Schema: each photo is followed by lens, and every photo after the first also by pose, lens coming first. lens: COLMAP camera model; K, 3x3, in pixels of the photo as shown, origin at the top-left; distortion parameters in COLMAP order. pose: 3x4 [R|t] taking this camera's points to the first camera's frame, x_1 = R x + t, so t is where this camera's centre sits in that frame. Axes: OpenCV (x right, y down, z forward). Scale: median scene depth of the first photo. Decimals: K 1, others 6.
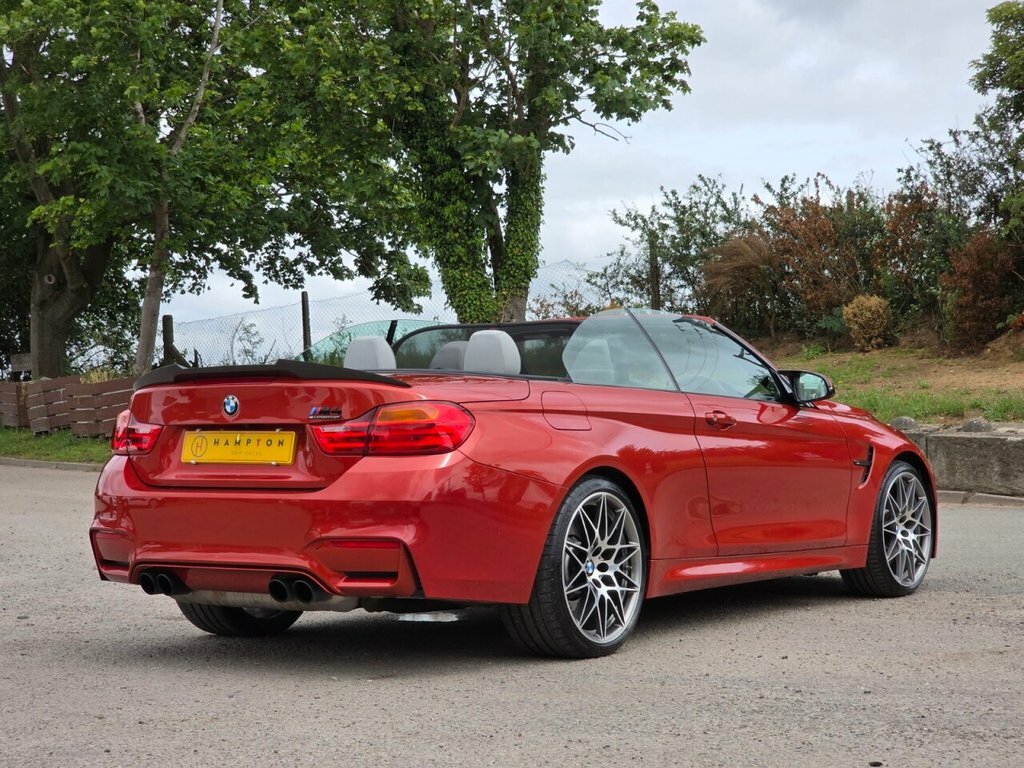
lens RADIAL K [[1922.8, 0, 515.5], [0, 1922.8, 389.8], [0, 0, 1]] dist [0.013492, 0.000000]
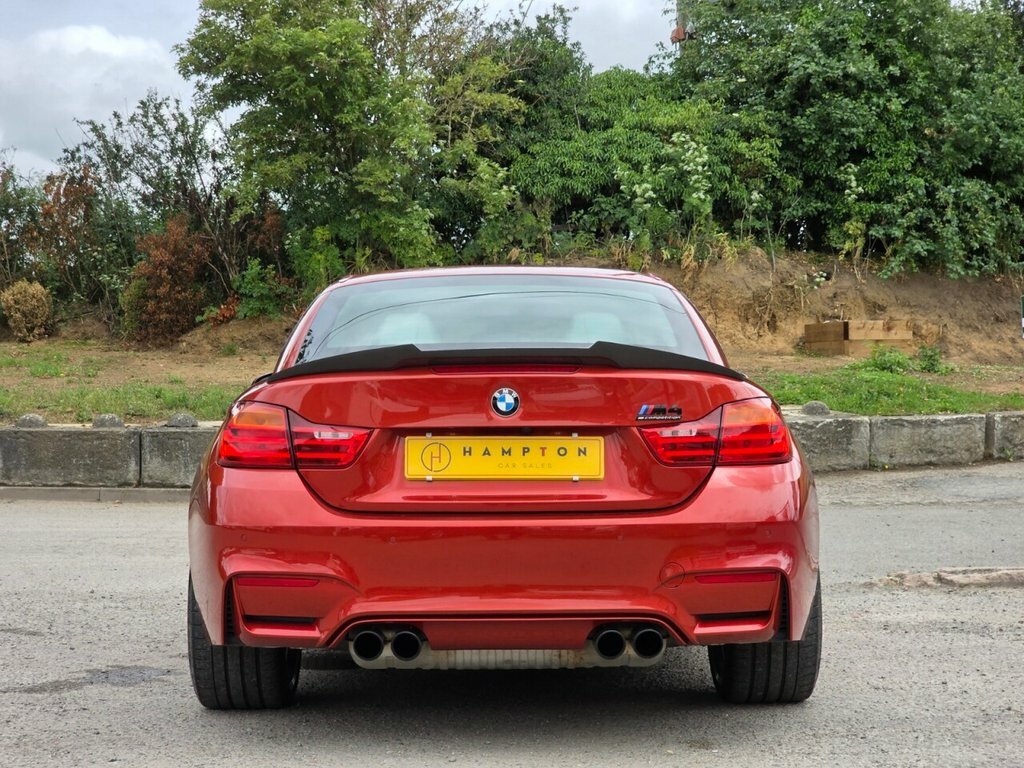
lens RADIAL K [[1922.8, 0, 510.2], [0, 1922.8, 372.8], [0, 0, 1]] dist [0.013492, 0.000000]
pose [[0.814601, 0.014347, 0.579845, -0.193595], [-0.010981, 0.999896, -0.009313, 0.001204], [-0.579918, 0.001219, 0.814674, 0.128046]]
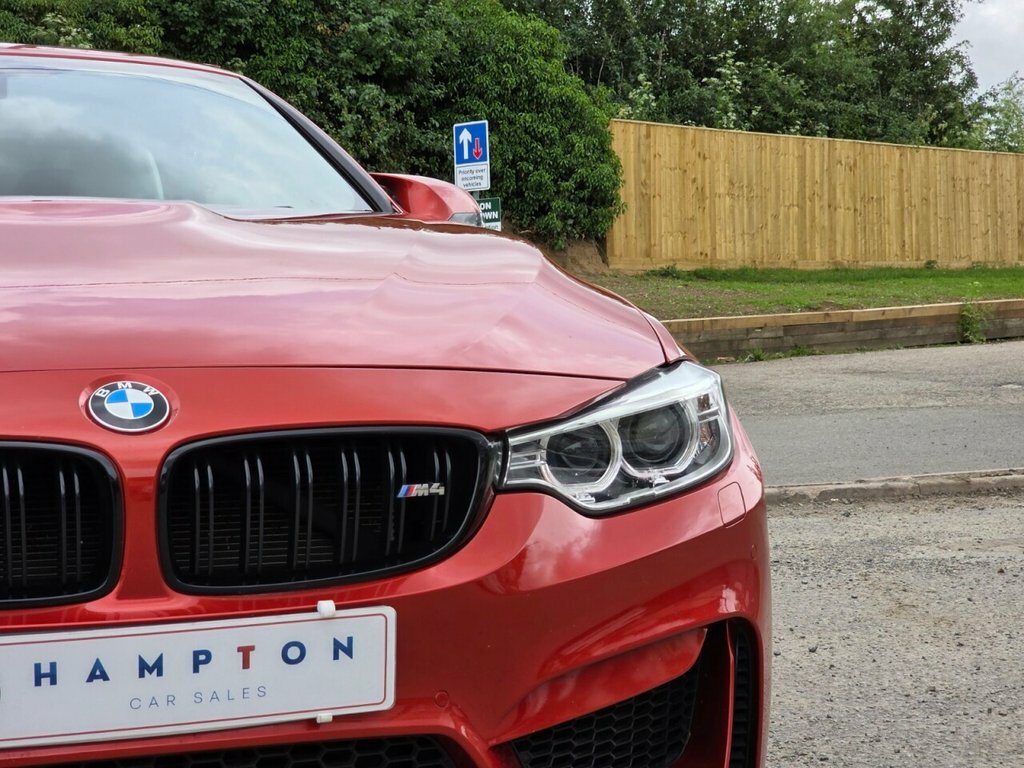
lens RADIAL K [[1922.8, 0, 498.0], [0, 1922.8, 384.3], [0, 0, 1]] dist [0.013492, 0.000000]
pose [[0.553938, -0.020475, 0.832306, -0.155618], [-0.001422, 0.999673, 0.025539, 0.011388], [-0.832557, -0.015331, 0.553728, 0.244700]]
